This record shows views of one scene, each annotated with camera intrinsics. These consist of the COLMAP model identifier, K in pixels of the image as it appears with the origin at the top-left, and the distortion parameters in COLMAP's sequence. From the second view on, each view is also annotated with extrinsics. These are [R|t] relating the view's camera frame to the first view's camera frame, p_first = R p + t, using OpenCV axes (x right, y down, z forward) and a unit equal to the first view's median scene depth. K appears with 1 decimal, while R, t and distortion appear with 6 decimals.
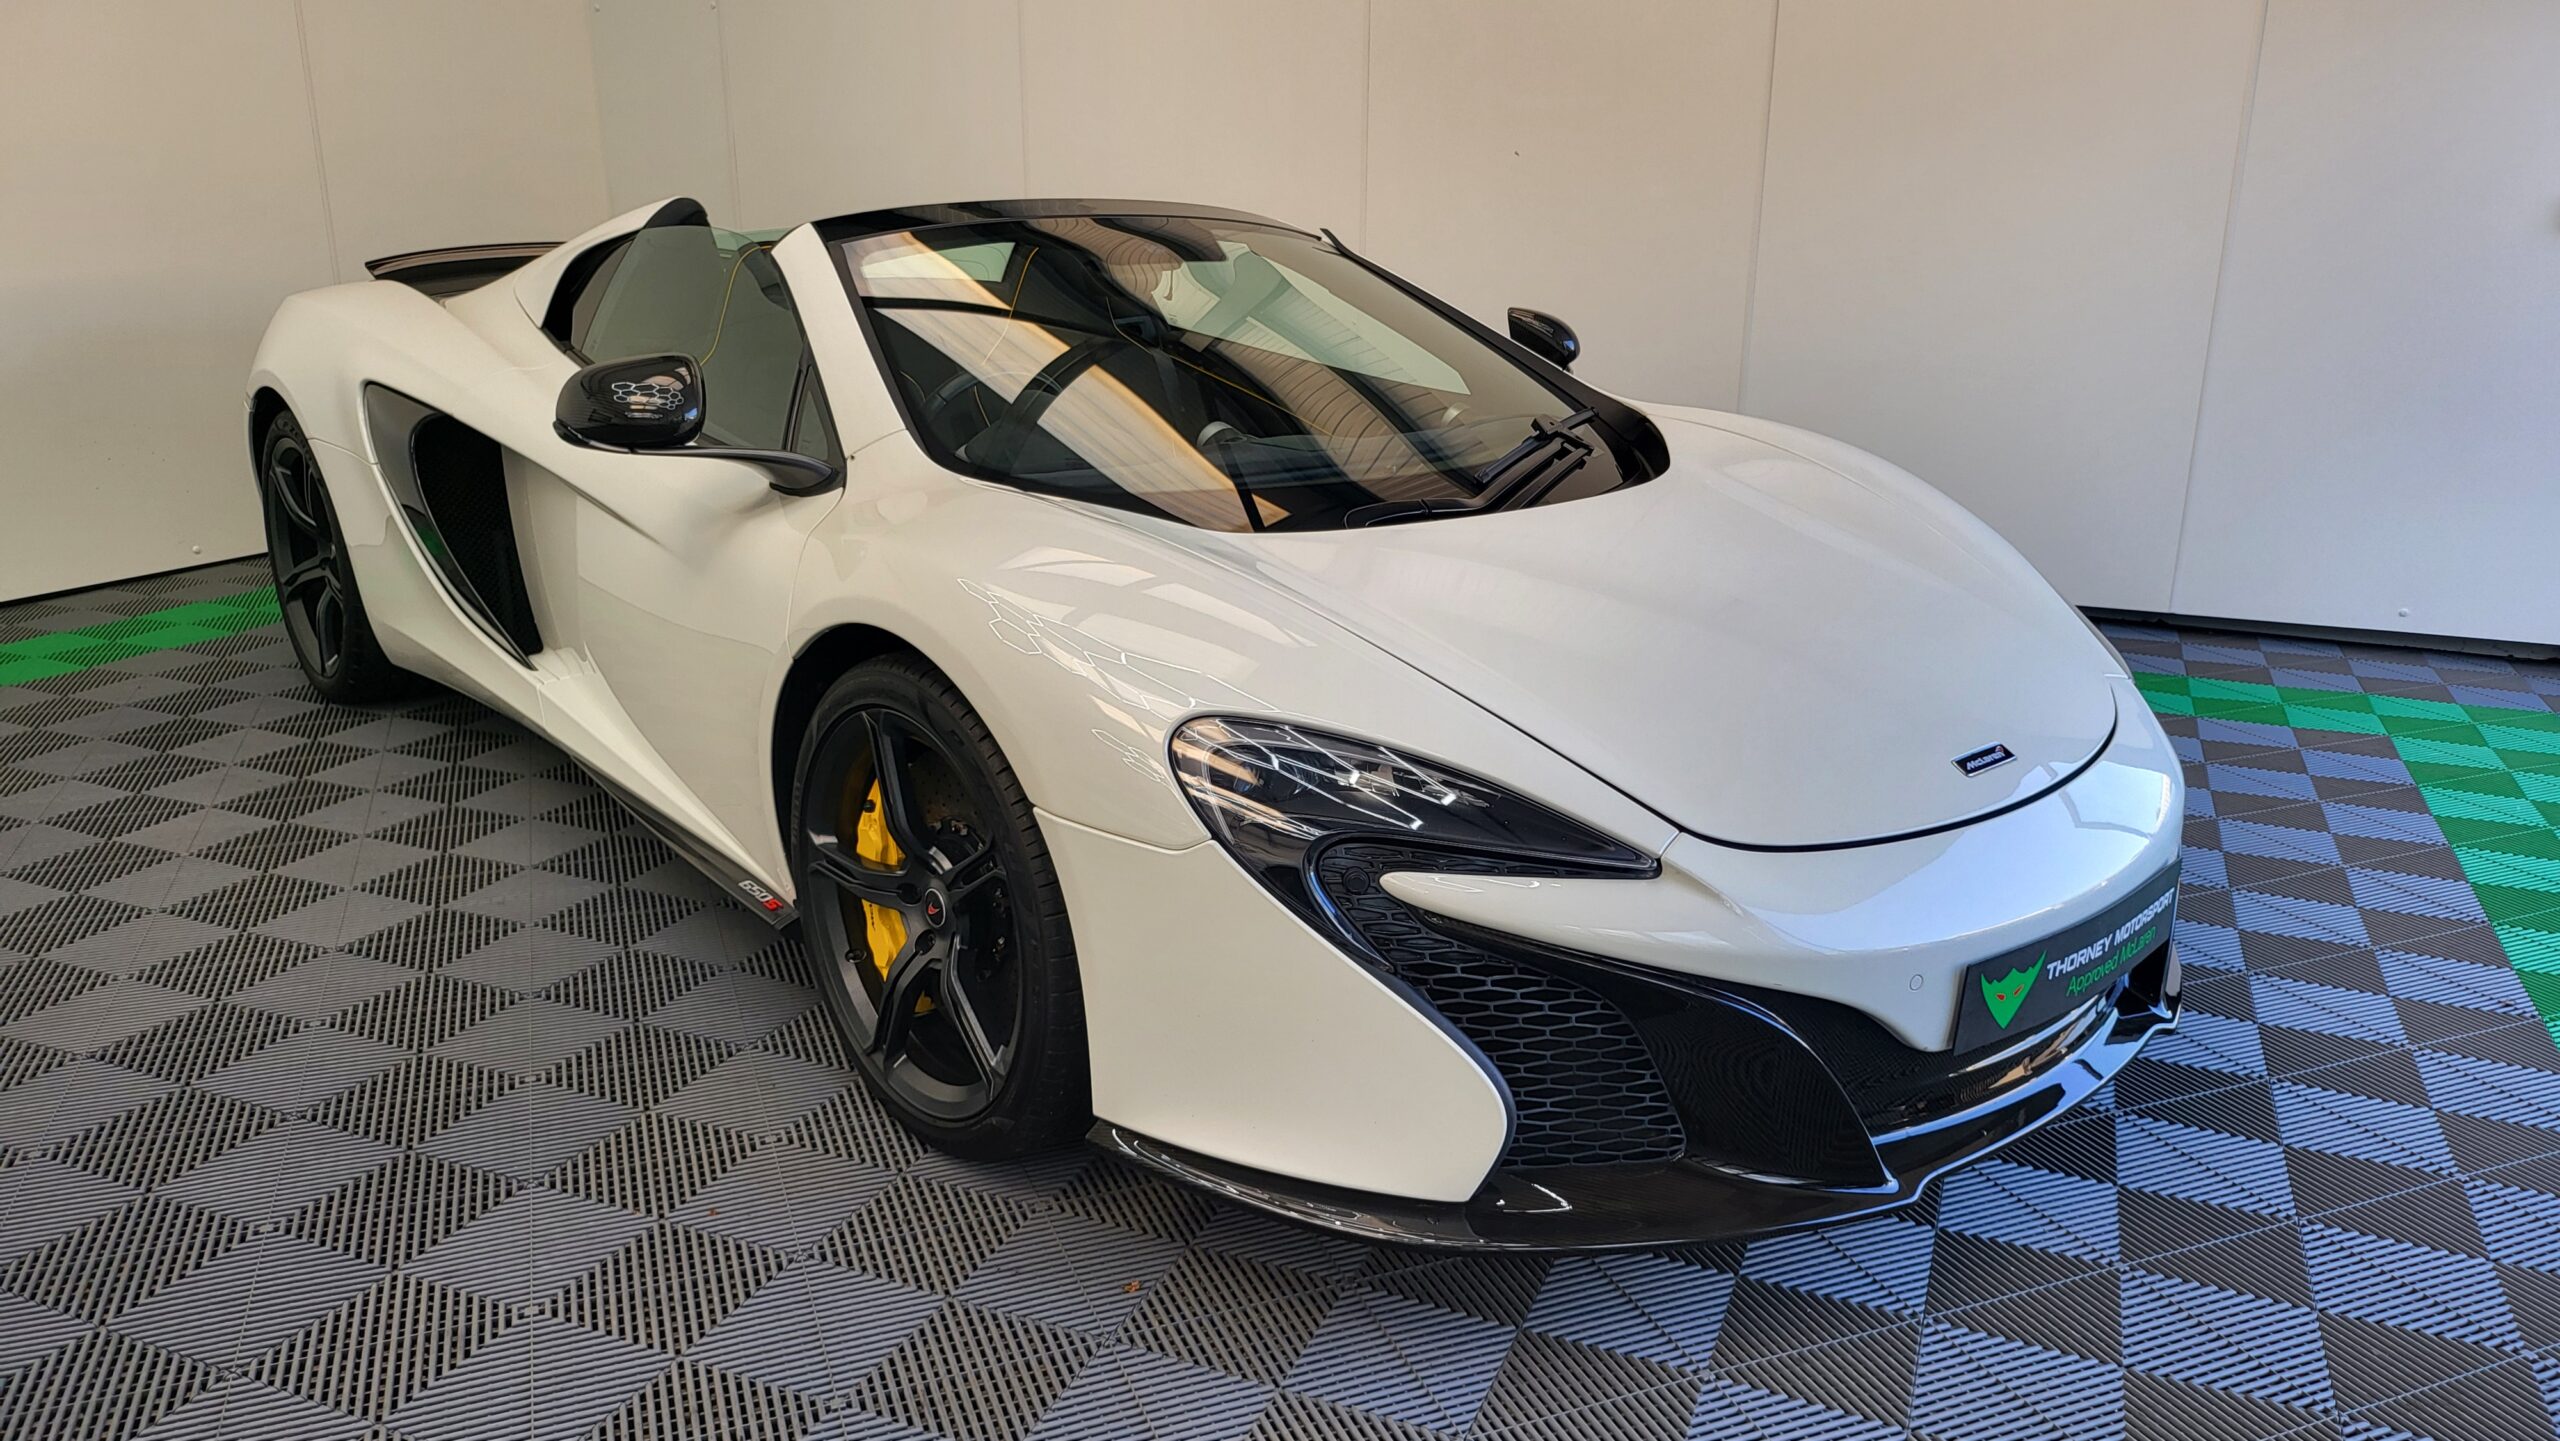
lens RADIAL K [[1818.4, 0, 1274.5], [0, 1818.4, 717.4], [0, 0, 1]] dist [0.024203, -0.006816]
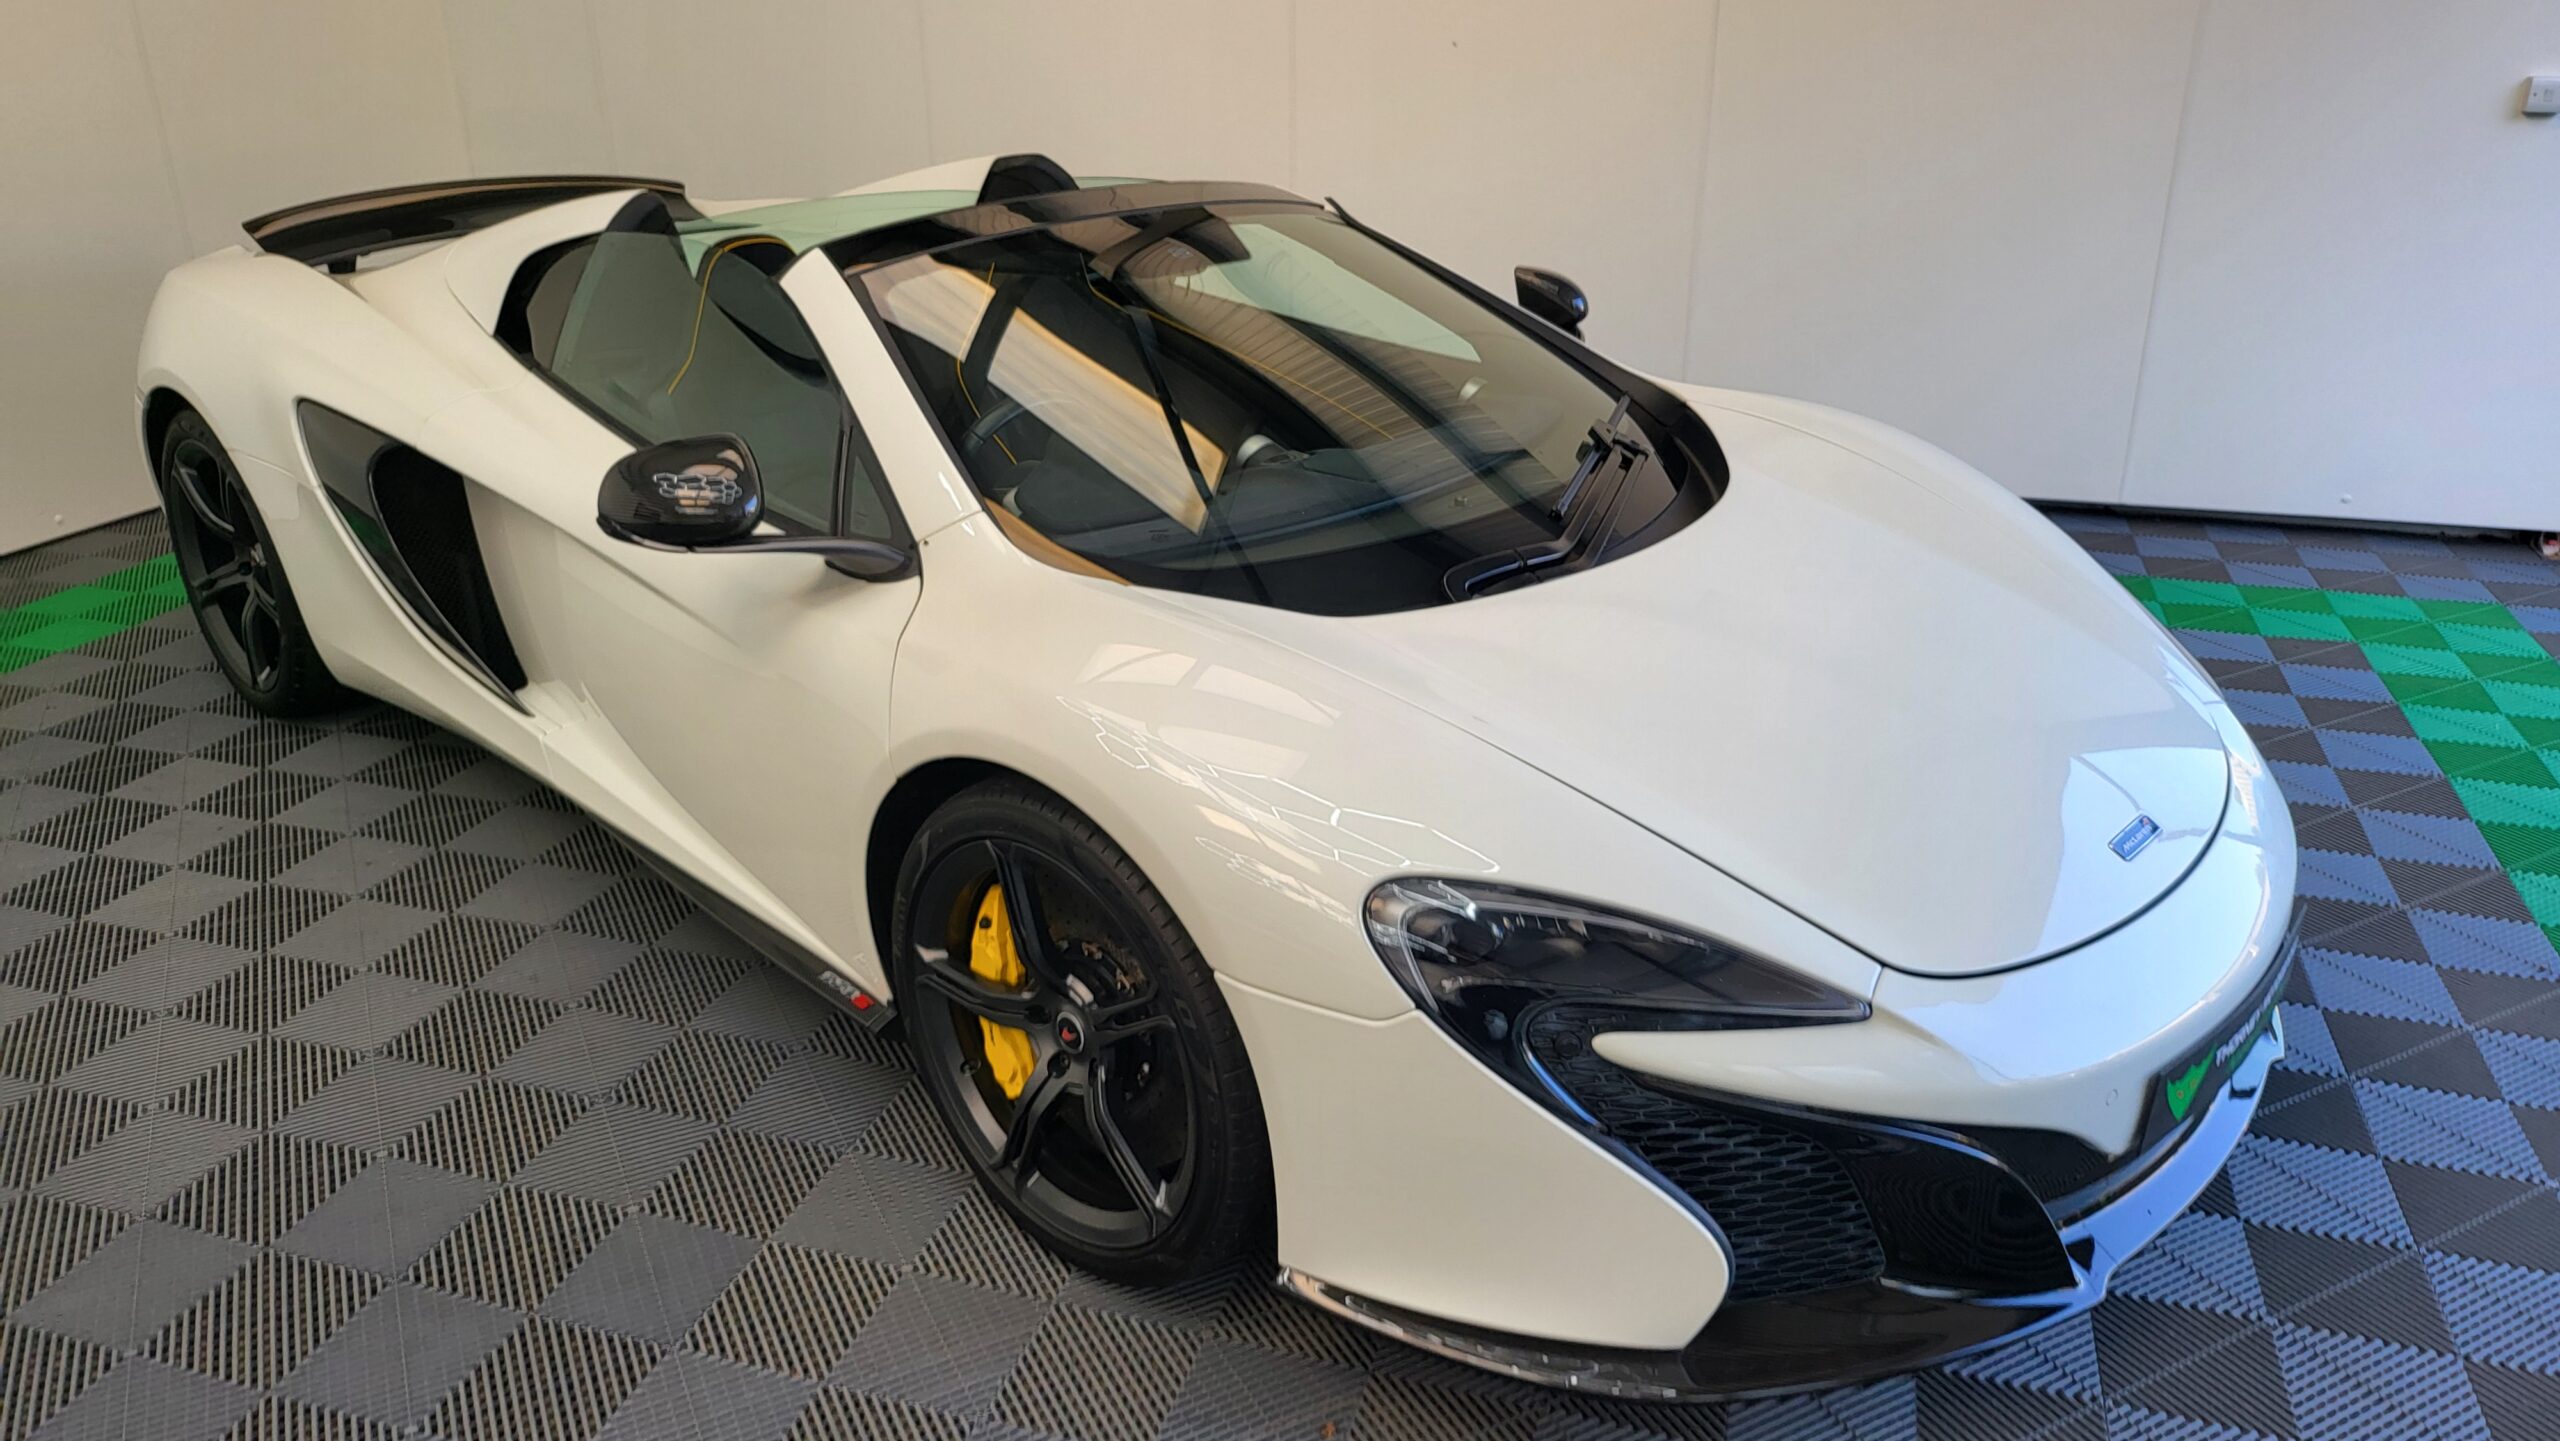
lens RADIAL K [[1835.1, 0, 1280.6], [0, 1835.1, 719.4], [0, 0, 1]] dist [0.019685, -0.002729]
pose [[0.995766, -0.054814, 0.073792, -0.121838], [0.047633, 0.994262, 0.095784, -0.131655], [-0.078619, -0.091864, 0.992663, 0.033243]]
